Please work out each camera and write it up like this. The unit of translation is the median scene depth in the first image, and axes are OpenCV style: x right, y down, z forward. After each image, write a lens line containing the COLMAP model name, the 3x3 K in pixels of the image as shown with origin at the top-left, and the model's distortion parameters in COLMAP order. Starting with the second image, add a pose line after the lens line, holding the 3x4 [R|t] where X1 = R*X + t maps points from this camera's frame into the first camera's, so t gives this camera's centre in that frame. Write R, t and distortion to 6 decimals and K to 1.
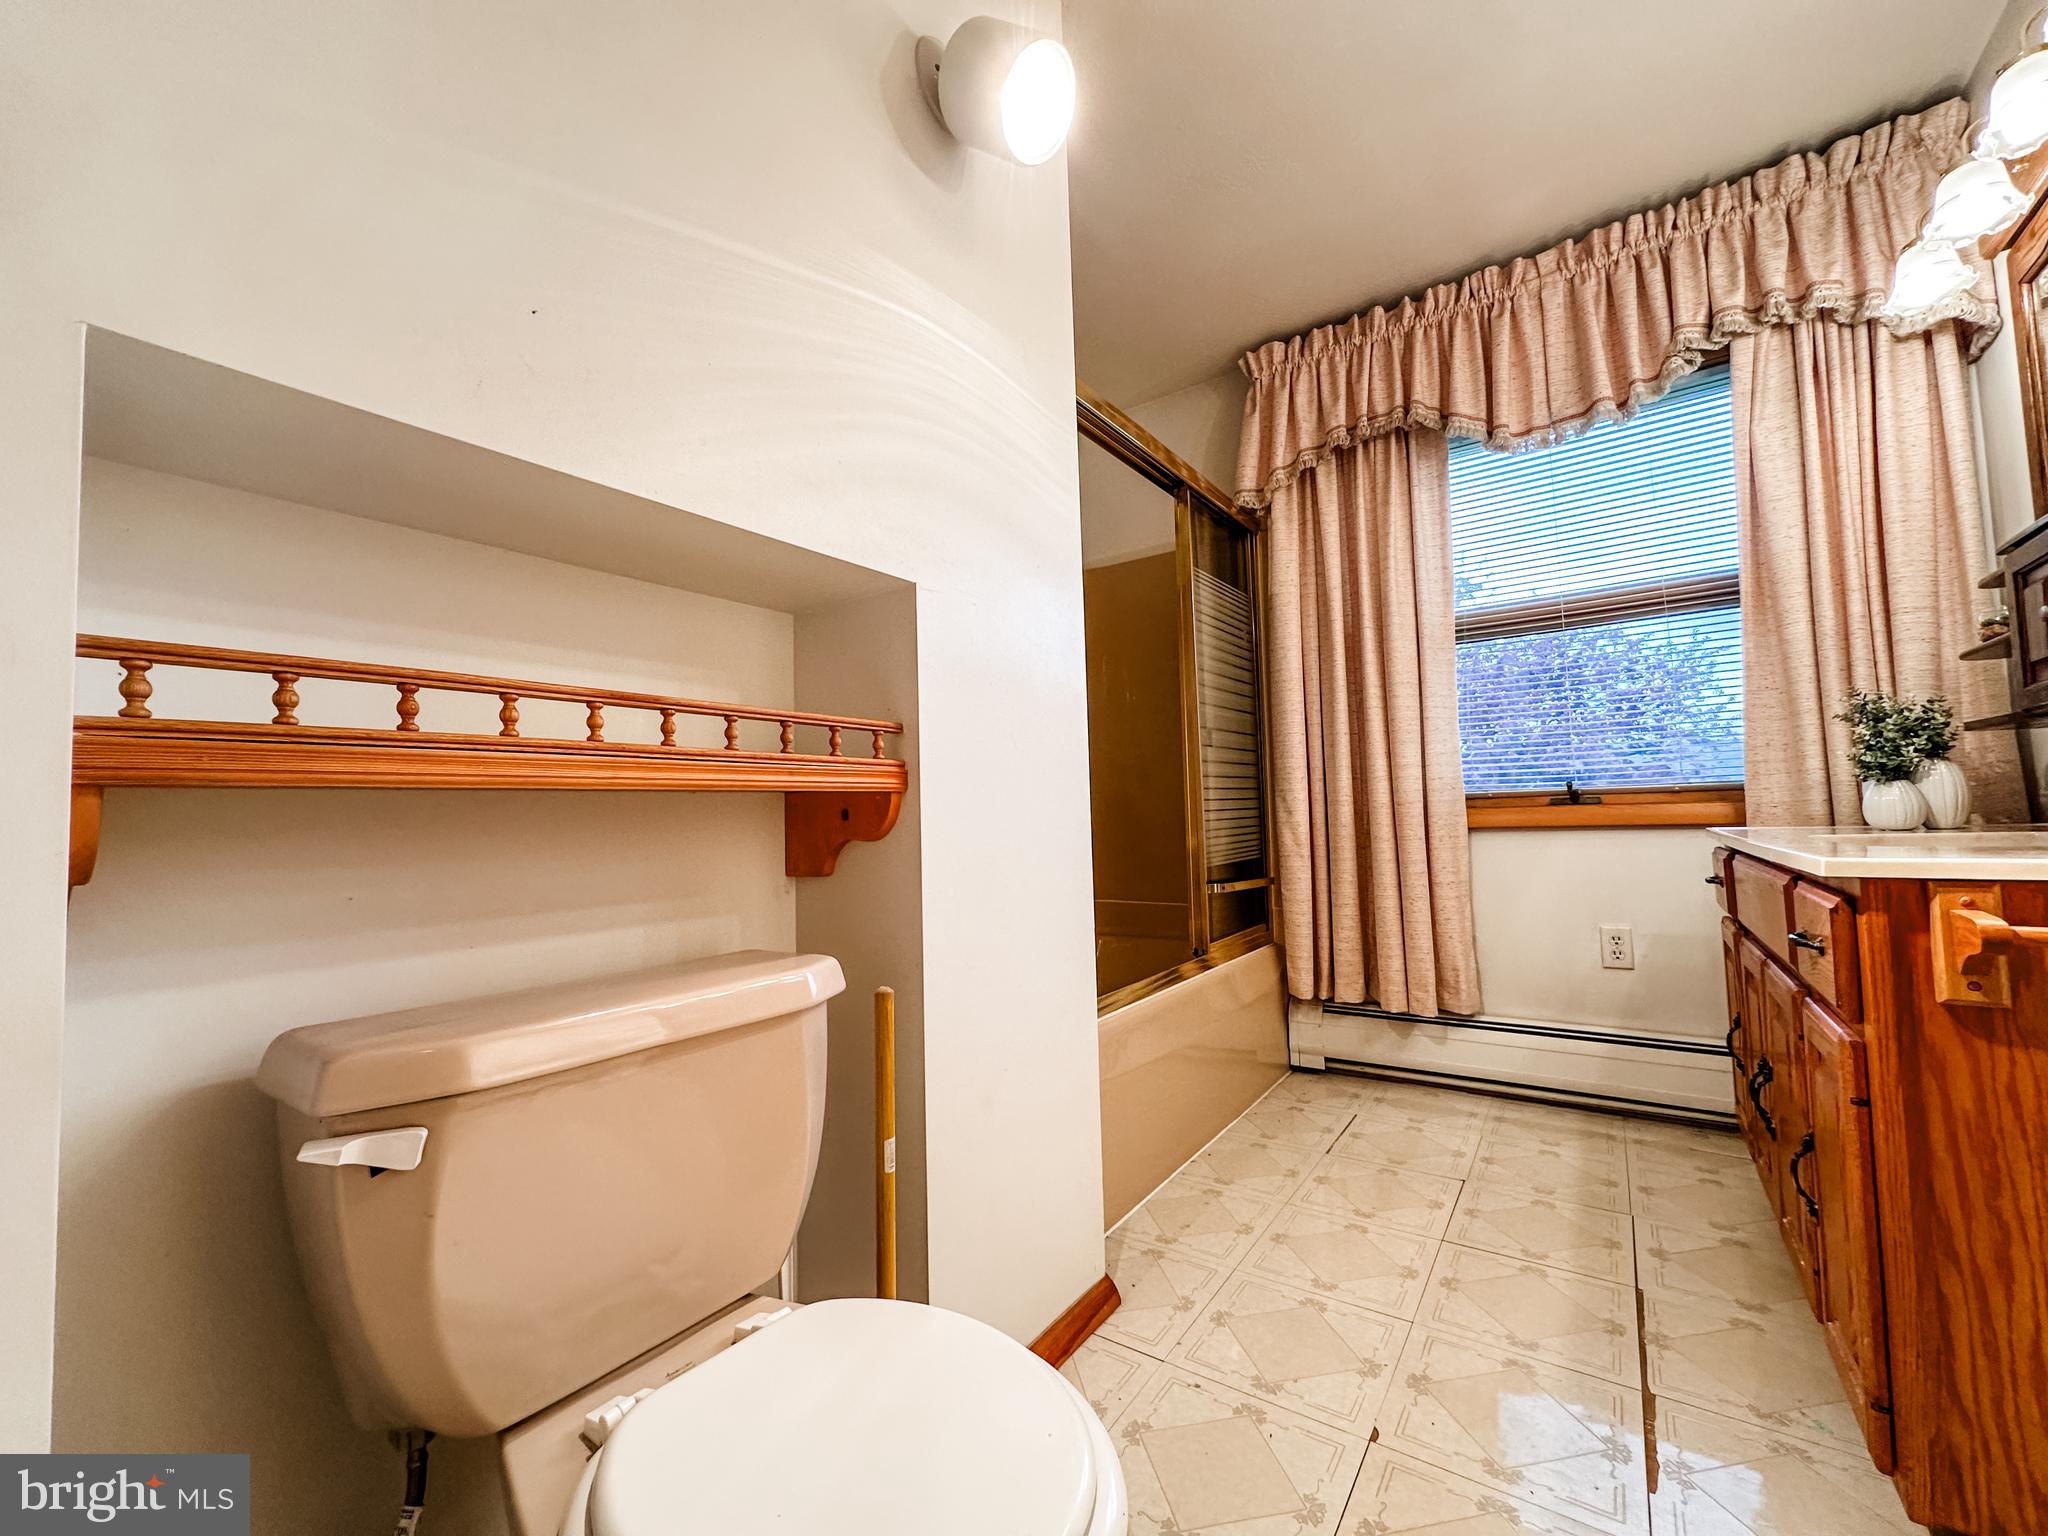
lens RADIAL K [[815.6, 0, 1024.1], [0, 815.6, 767.9], [0, 0, 1]] dist [-0.003593, -0.000089]
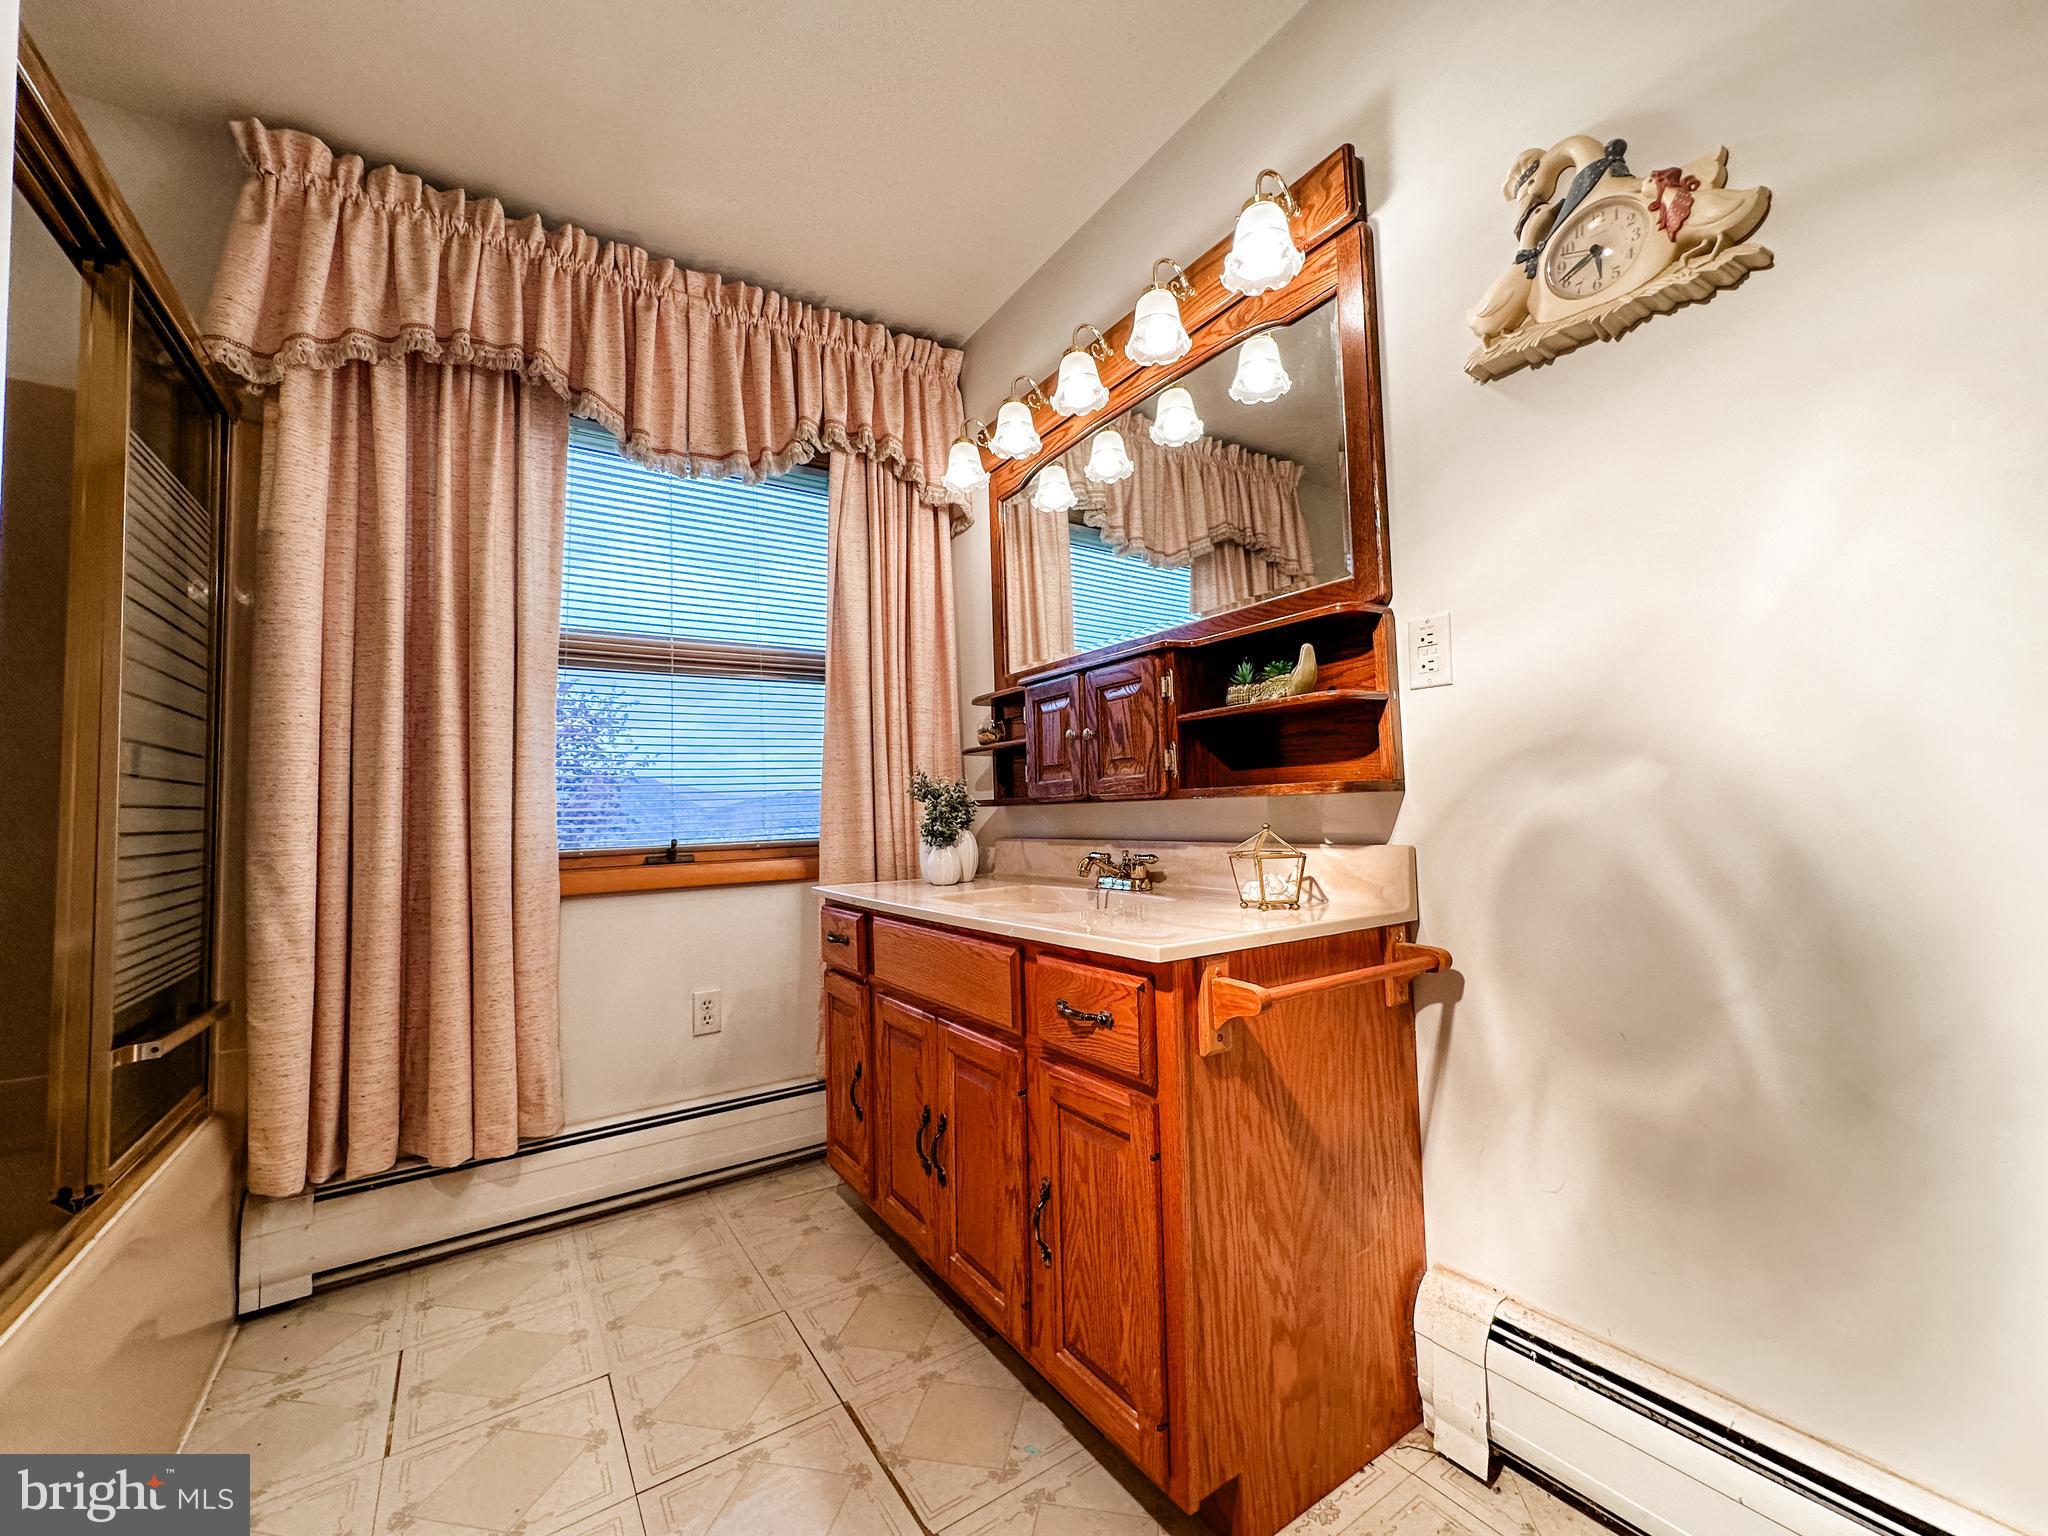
lens RADIAL K [[815.6, 0, 1019.4], [0, 815.6, 768.7], [0, 0, 1]] dist [-0.003593, -0.000089]
pose [[0.358911, 0.068207, 0.930876, -0.054624], [-0.036681, 0.997587, -0.058952, -0.022490], [-0.932651, -0.012987, 0.360547, 0.294038]]
